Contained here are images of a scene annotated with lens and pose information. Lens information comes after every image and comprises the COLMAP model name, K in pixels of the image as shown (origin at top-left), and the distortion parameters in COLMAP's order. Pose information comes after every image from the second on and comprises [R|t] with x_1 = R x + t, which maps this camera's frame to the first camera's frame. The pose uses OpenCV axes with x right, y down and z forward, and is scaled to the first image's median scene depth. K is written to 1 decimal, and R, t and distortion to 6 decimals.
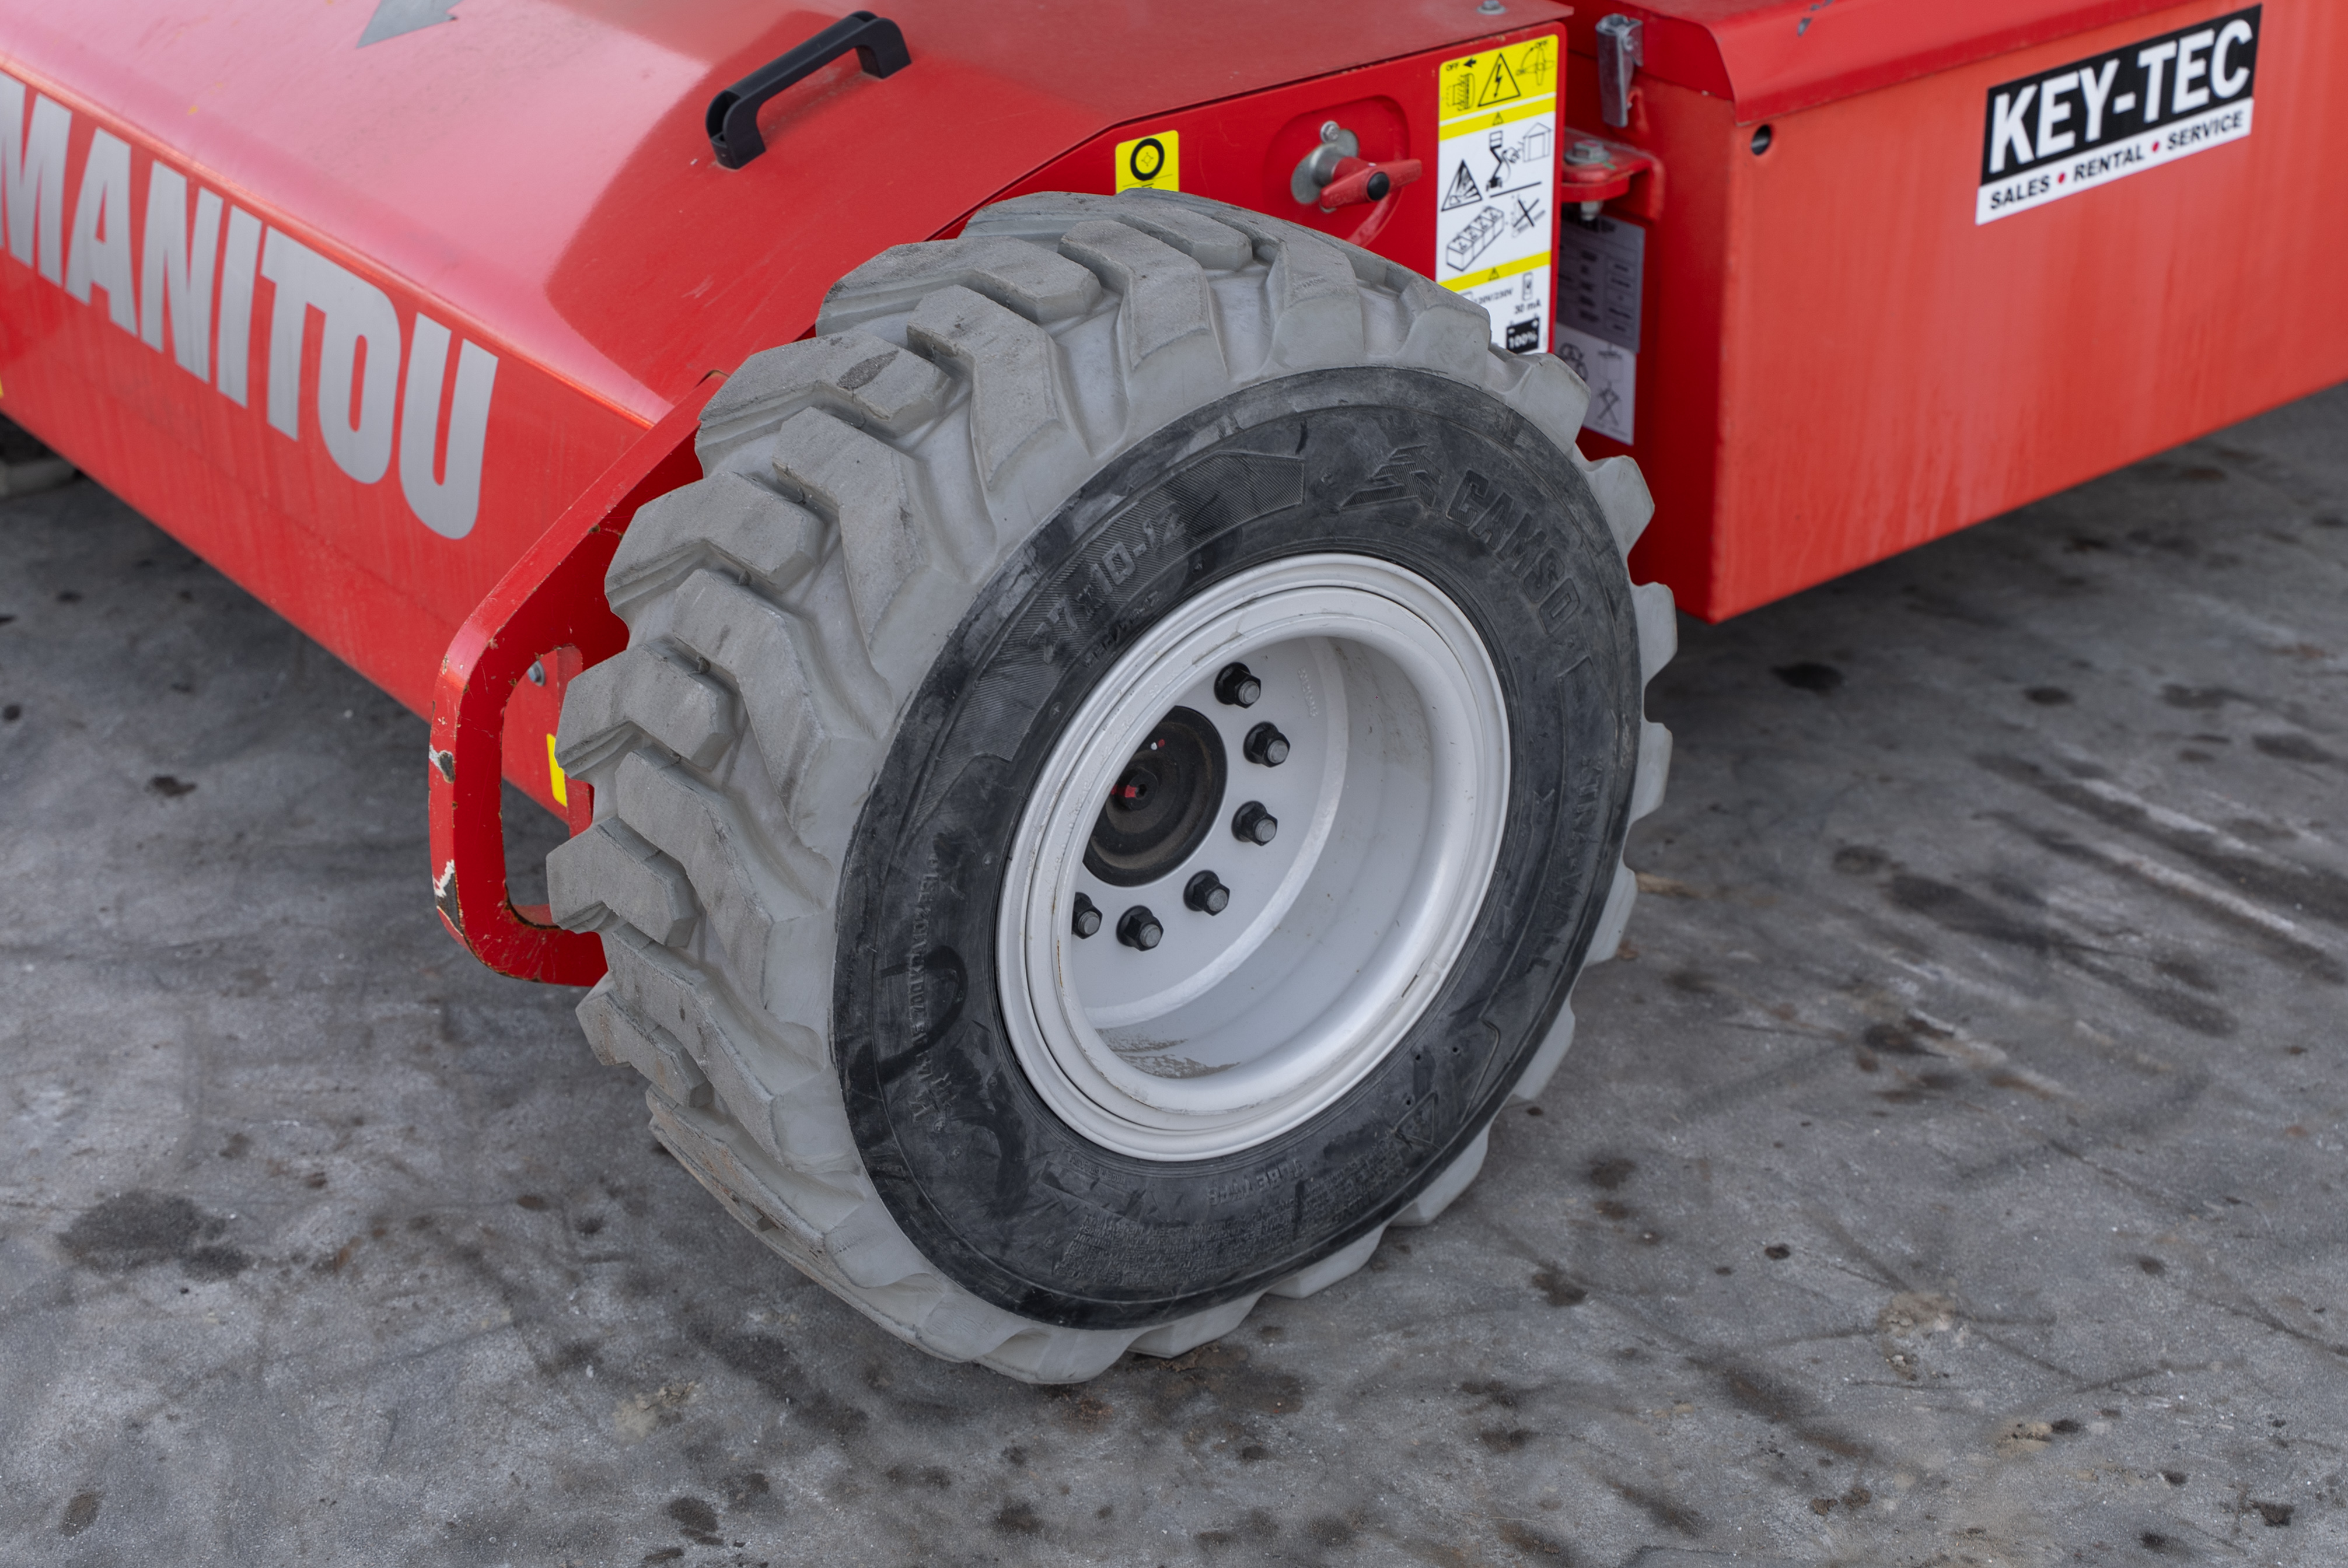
lens RADIAL K [[3753.7, 0, 1140.1], [0, 3753.7, 769.8], [0, 0, 1]] dist [-0.005711, 0.000000]
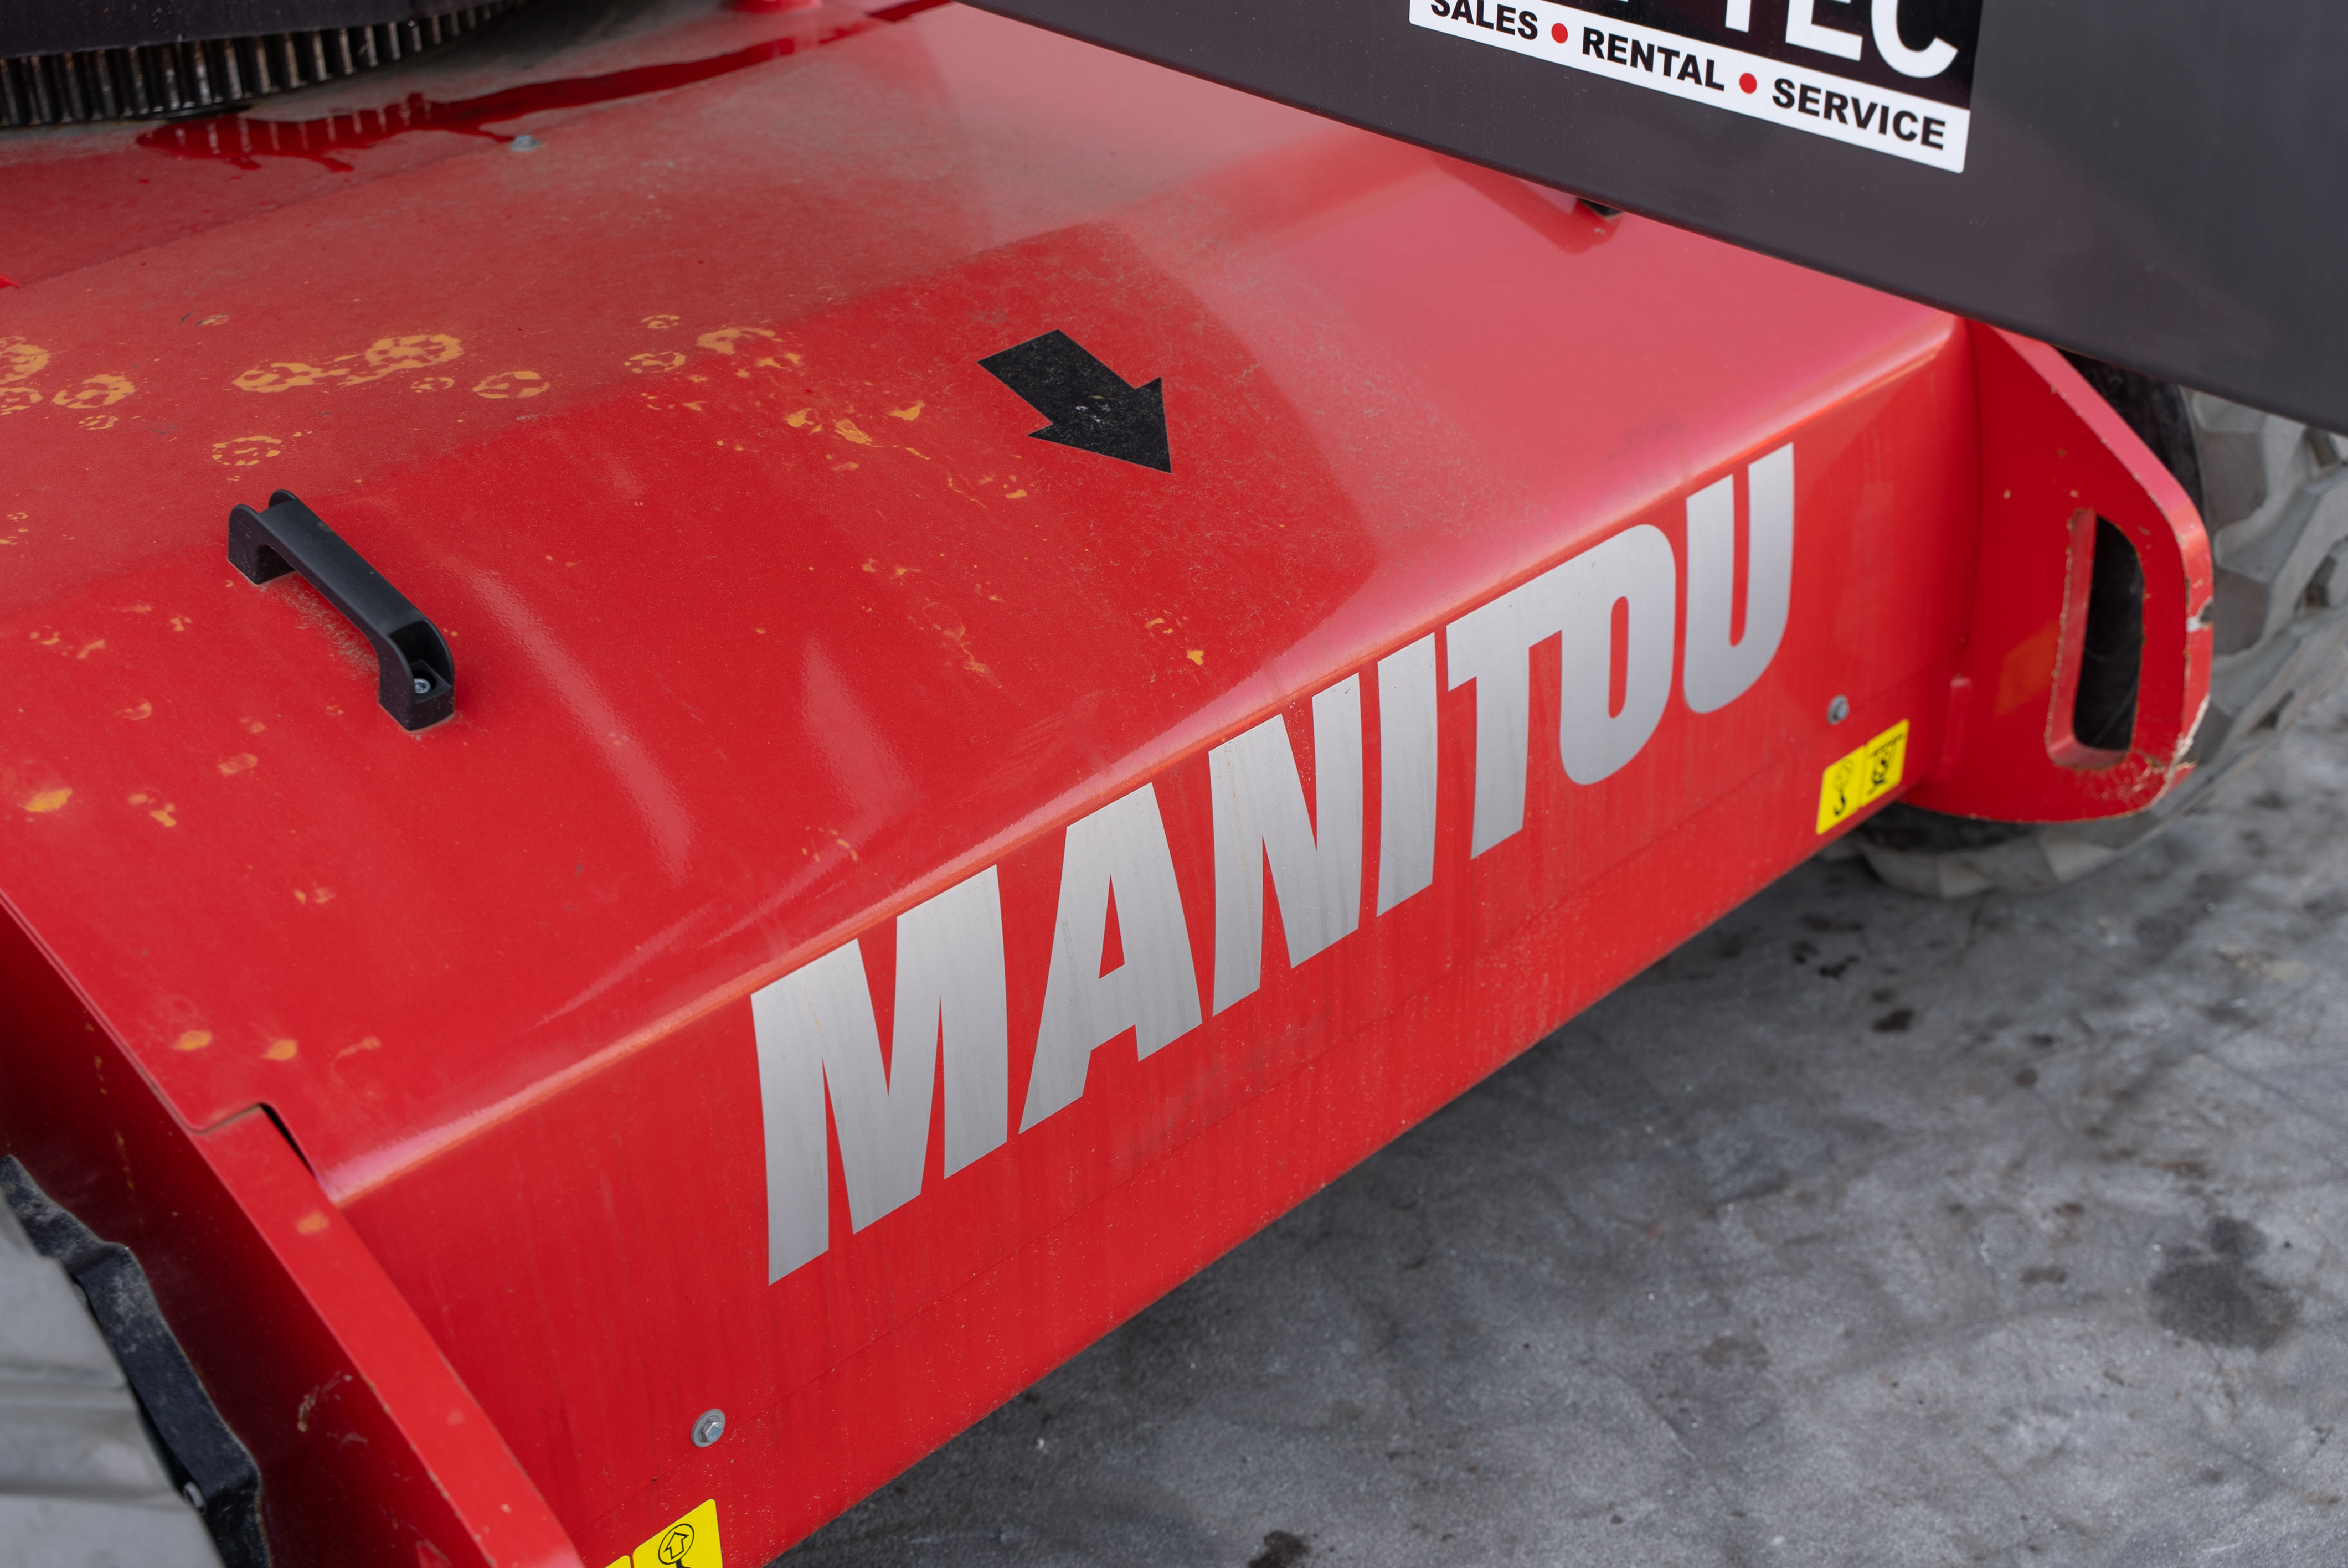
lens RADIAL K [[3170.2, 0, 1154.5], [0, 3170.2, 788.9], [0, 0, 1]] dist [0.018646, 0.000000]
pose [[-0.149110, -0.474071, 0.867769, -0.889239], [0.475111, 0.735293, 0.483336, -0.512307], [-0.867200, 0.484357, 0.115597, 1.089116]]
